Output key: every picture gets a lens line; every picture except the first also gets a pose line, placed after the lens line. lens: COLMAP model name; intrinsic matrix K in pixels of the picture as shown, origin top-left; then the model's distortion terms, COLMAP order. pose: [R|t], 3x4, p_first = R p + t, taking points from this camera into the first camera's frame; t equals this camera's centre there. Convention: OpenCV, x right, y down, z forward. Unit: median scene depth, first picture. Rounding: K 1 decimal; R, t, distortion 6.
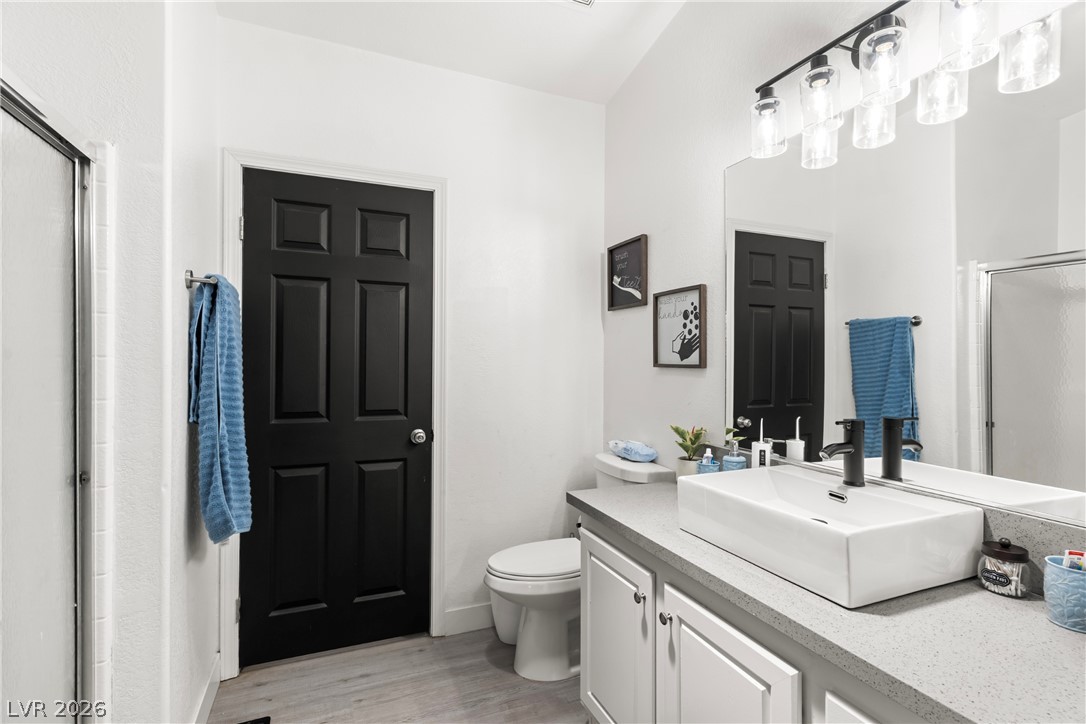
lens RADIAL K [[513.1, 0, 540.7], [0, 513.1, 357.9], [0, 0, 1]] dist [-0.001314, -0.000381]
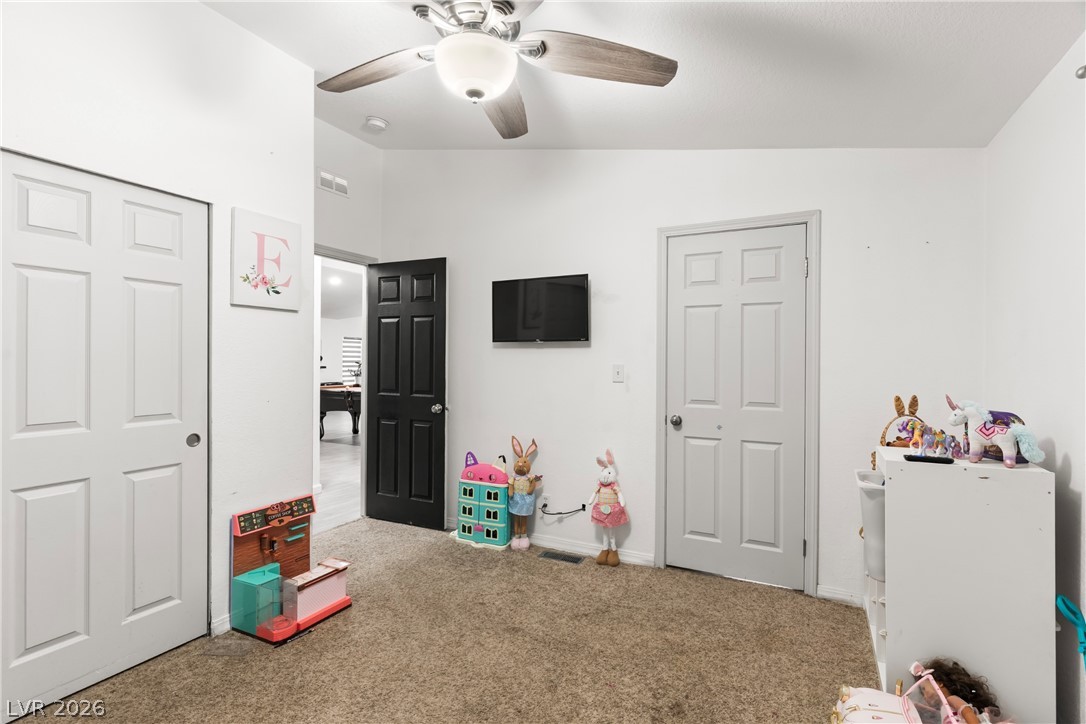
lens RADIAL K [[513.1, 0, 544.4], [0, 513.1, 360.2], [0, 0, 1]] dist [-0.001314, -0.000381]
pose [[0.763484, -0.005024, 0.645807, -0.383738], [-0.002836, 0.999934, 0.011133, -0.011938], [-0.645820, -0.010331, 0.763420, -0.197910]]
